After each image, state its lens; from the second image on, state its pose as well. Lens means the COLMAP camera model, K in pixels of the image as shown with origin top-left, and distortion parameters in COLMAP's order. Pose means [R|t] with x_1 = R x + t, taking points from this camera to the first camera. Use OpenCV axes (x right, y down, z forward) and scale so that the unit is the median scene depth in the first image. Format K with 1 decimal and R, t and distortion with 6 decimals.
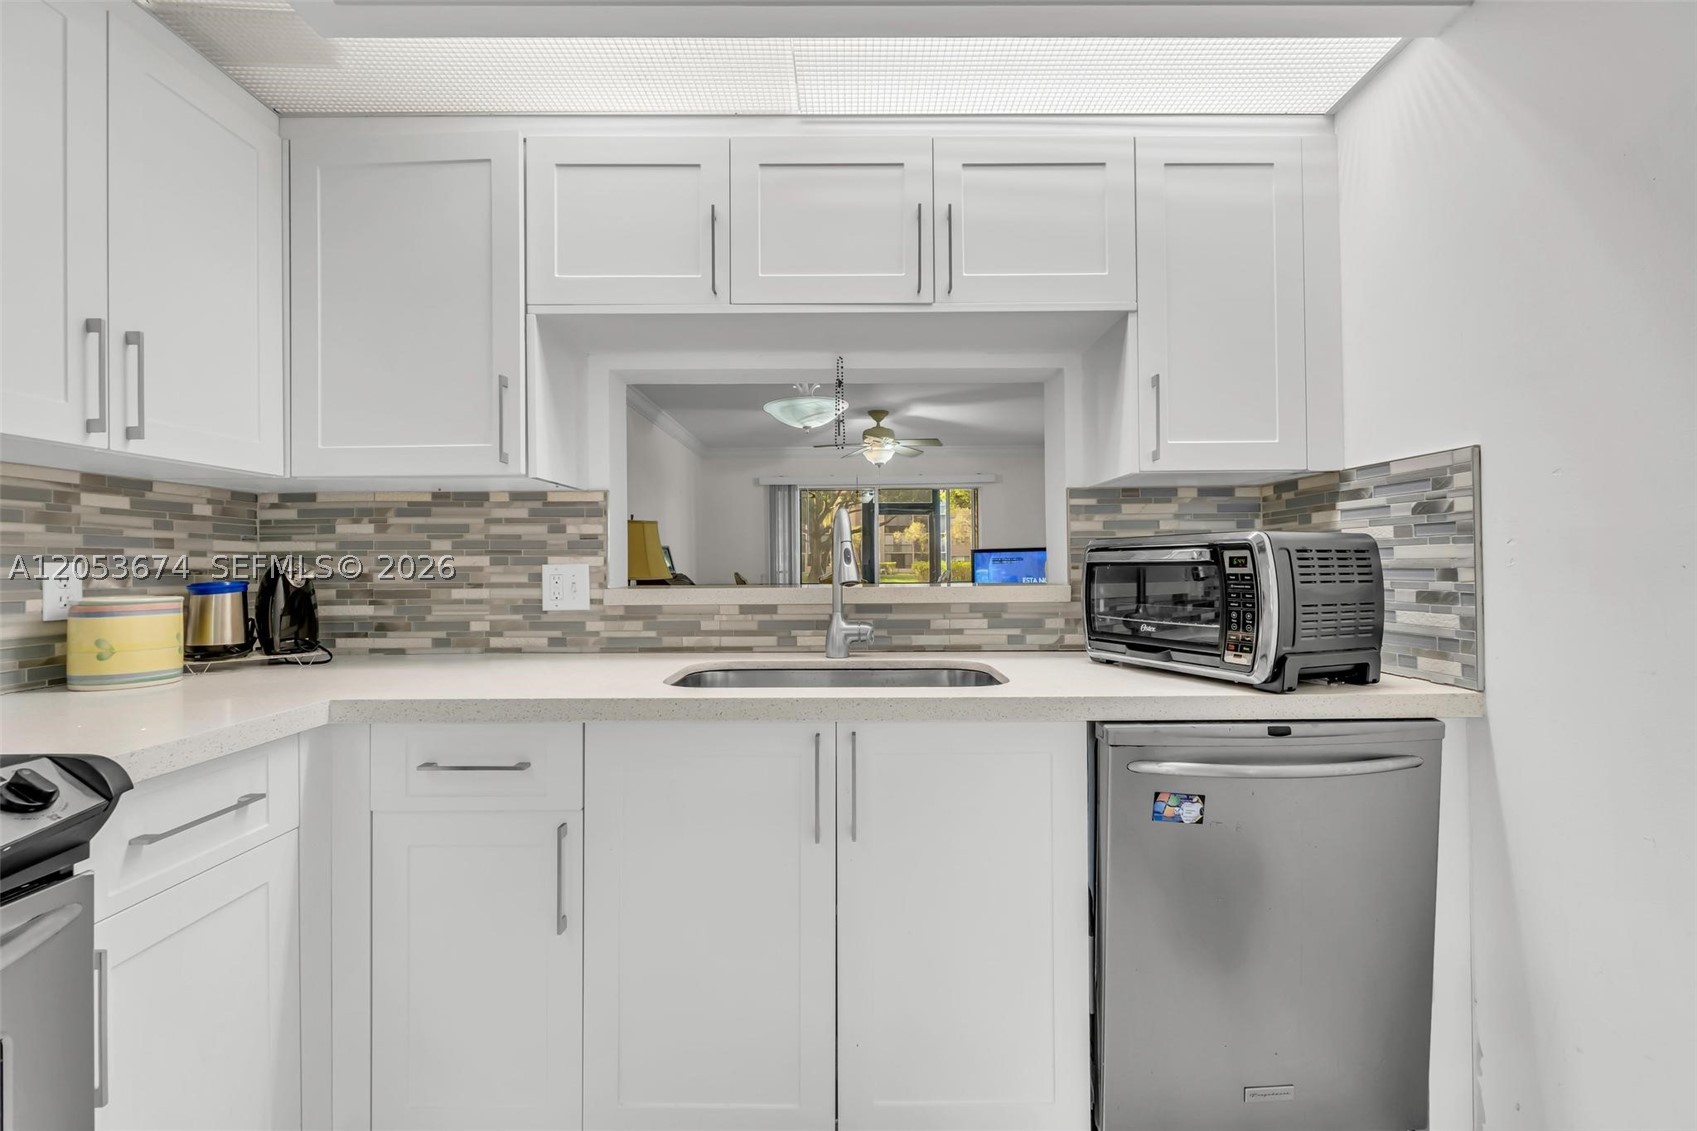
lens RADIAL K [[719.2, 0, 853.3], [0, 719.2, 557.8], [0, 0, 1]] dist [-0.001613, -0.000261]
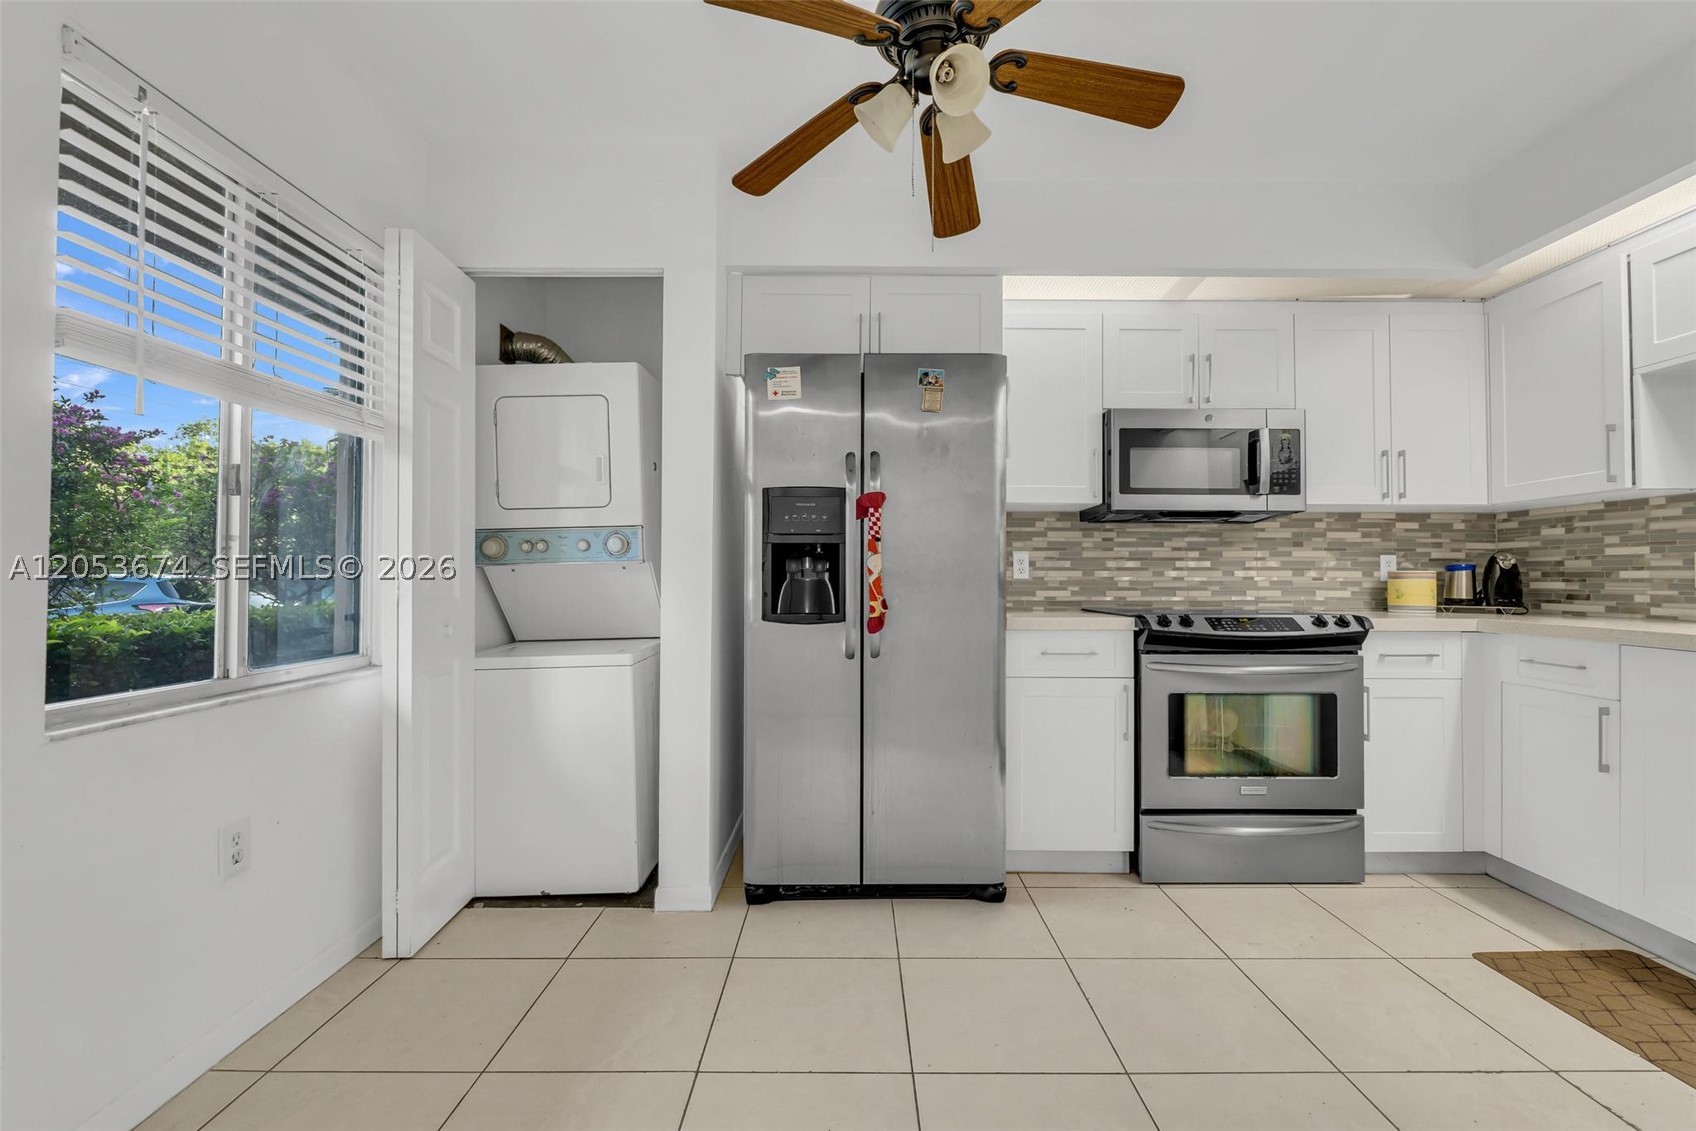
lens RADIAL K [[721.3, 0, 854.0], [0, 721.3, 567.1], [0, 0, 1]] dist [-0.003931, -0.000494]
pose [[-0.007923, -0.007972, -0.999937, 0.840792], [0.004363, 0.999958, -0.008007, 0.040796], [0.999959, -0.004426, -0.007888, -0.466916]]
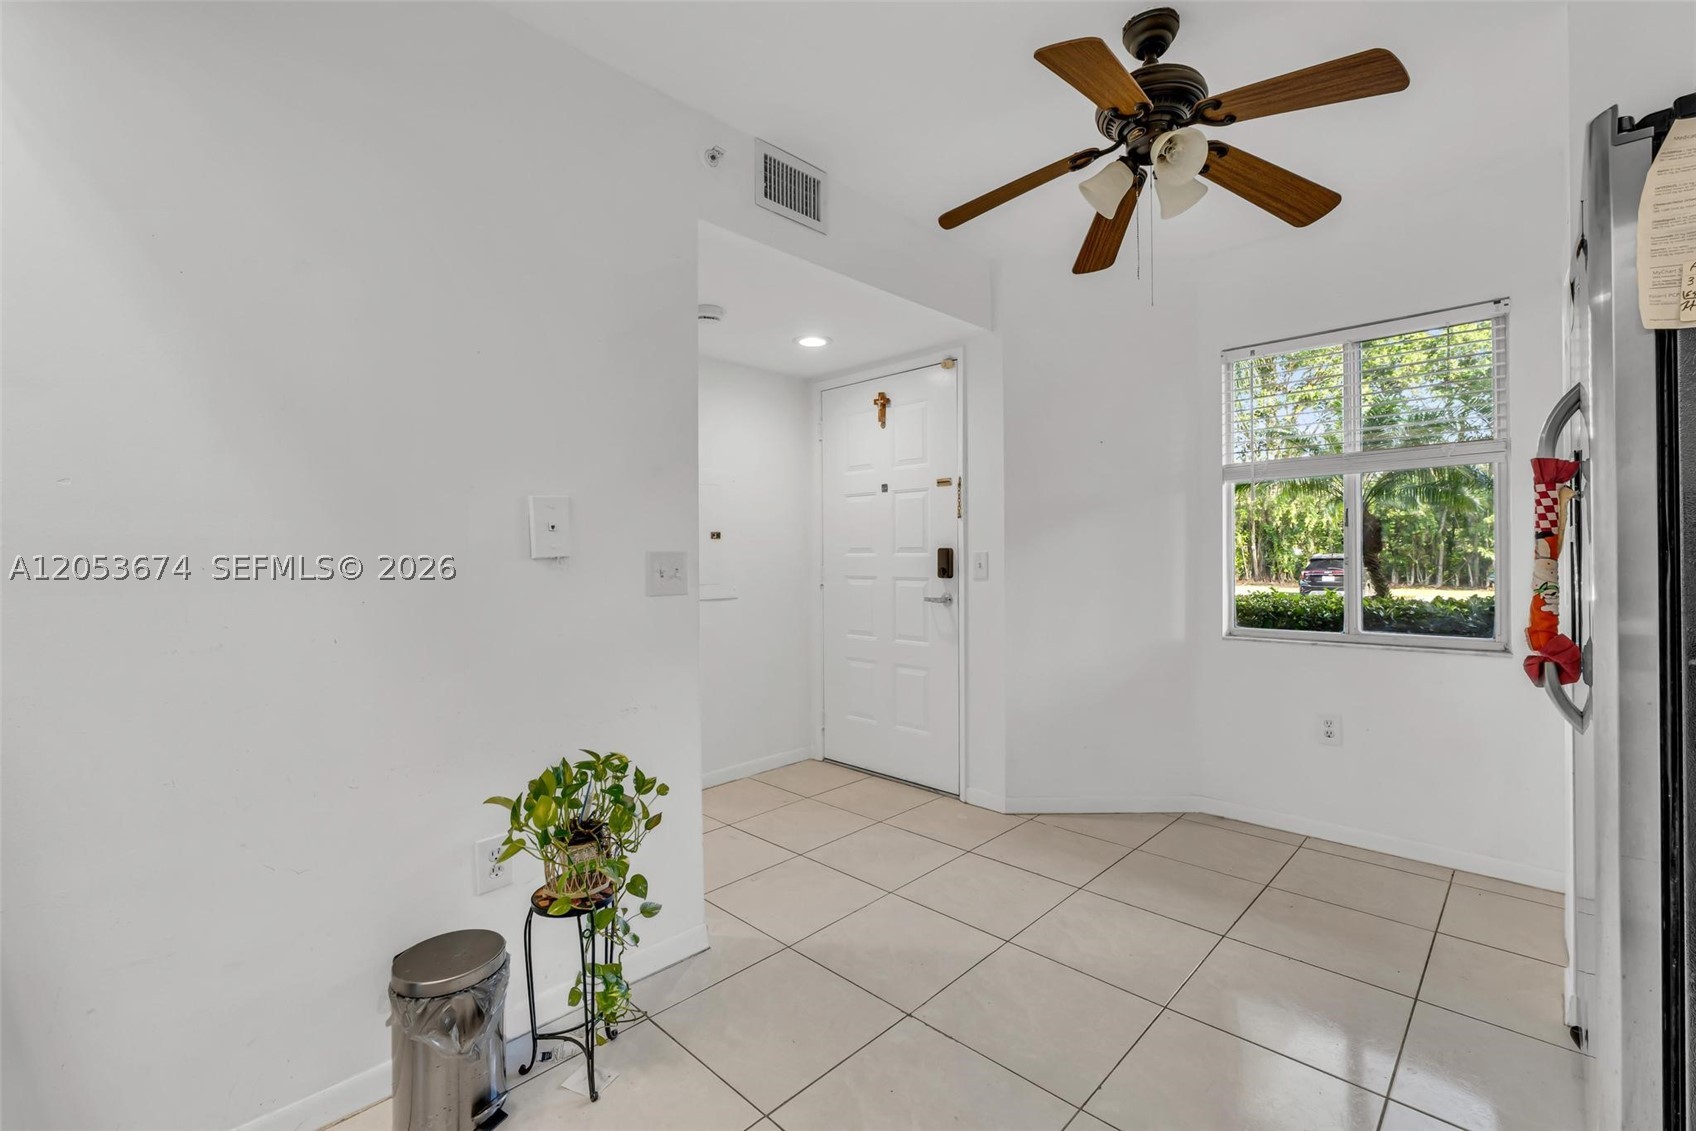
lens RADIAL K [[721.3, 0, 854.0], [0, 721.3, 567.1], [0, 0, 1]] dist [-0.003931, -0.000494]
pose [[-0.711984, 0.008203, 0.702148, -0.343290], [0.013267, 0.999910, 0.001771, 0.008519], [-0.702070, 0.010577, -0.712029, 0.554120]]
